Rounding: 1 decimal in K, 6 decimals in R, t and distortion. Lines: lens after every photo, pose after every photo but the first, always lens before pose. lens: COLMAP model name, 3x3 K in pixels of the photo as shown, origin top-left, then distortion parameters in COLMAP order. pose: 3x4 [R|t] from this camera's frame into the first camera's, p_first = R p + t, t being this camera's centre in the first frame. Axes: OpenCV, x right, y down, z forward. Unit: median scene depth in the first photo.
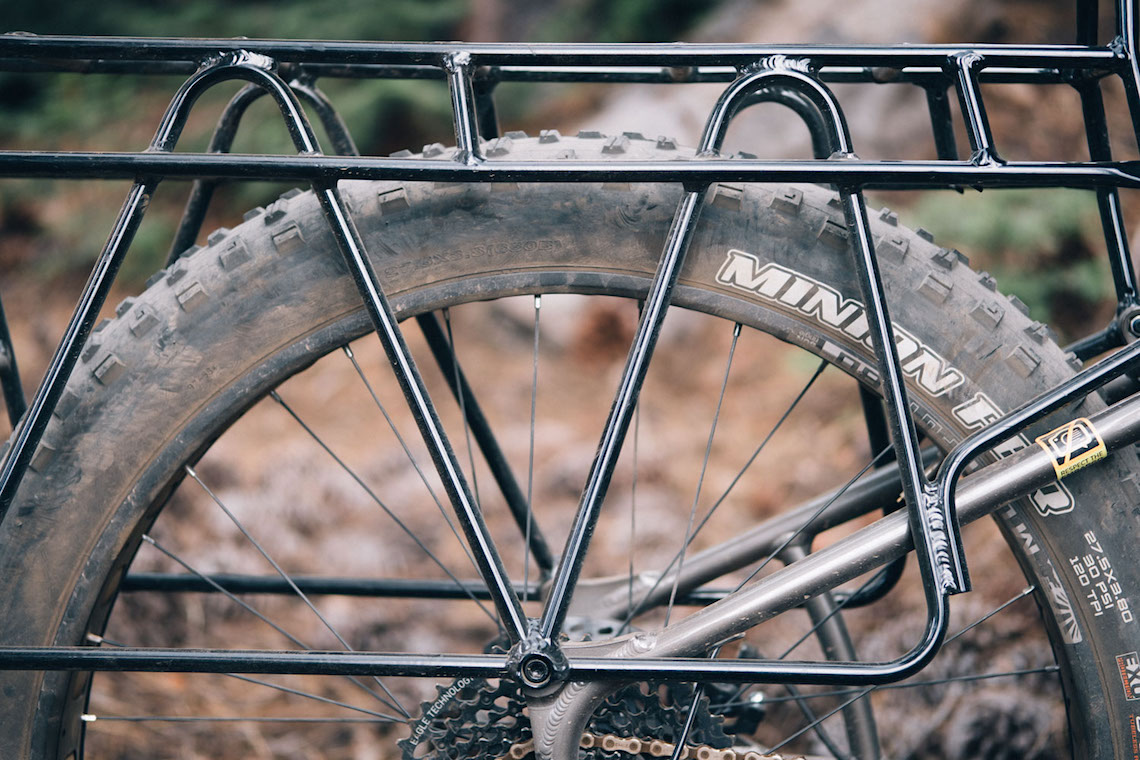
lens RADIAL K [[2480.1, 0, 572.5], [0, 2480.1, 381.0], [0, 0, 1]] dist [0.078379, 0.000000]
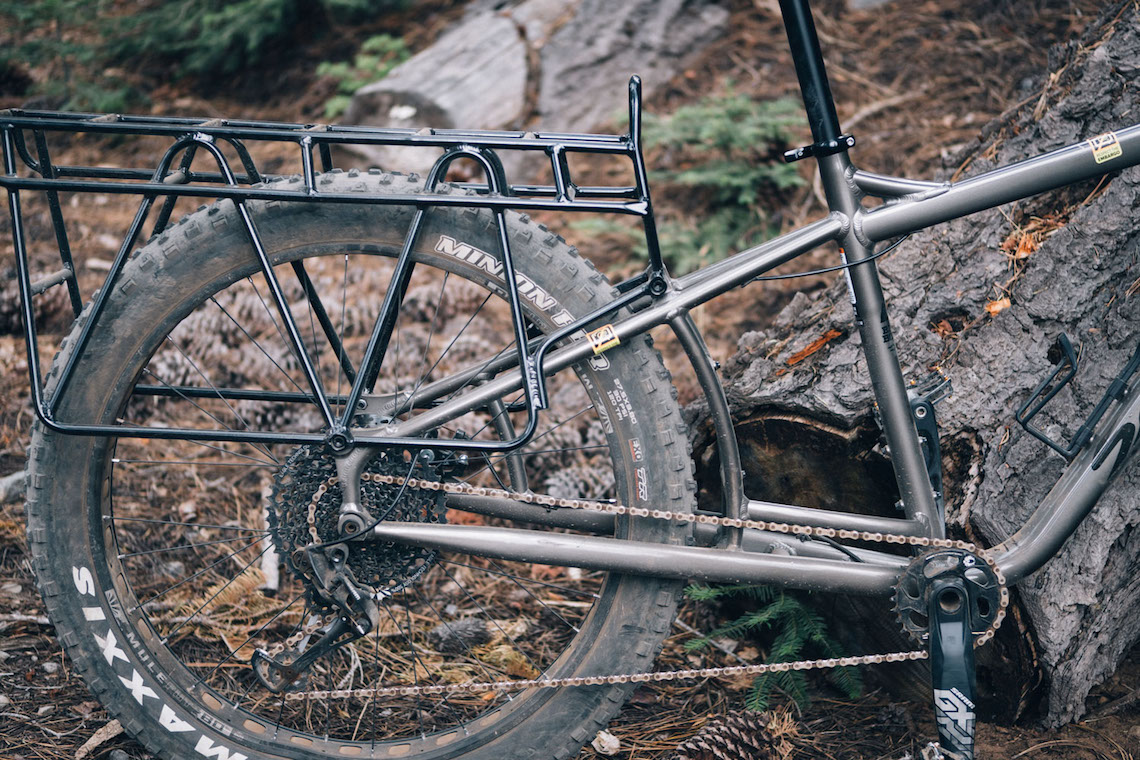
lens RADIAL K [[2480.1, 0, 568.0], [0, 2480.1, 380.9], [0, 0, 1]] dist [0.078379, 0.000000]
pose [[0.999341, 0.021136, 0.029525, 0.108560], [-0.023852, 0.995202, 0.094890, -0.128411], [-0.027378, -0.095532, 0.995050, -1.007083]]
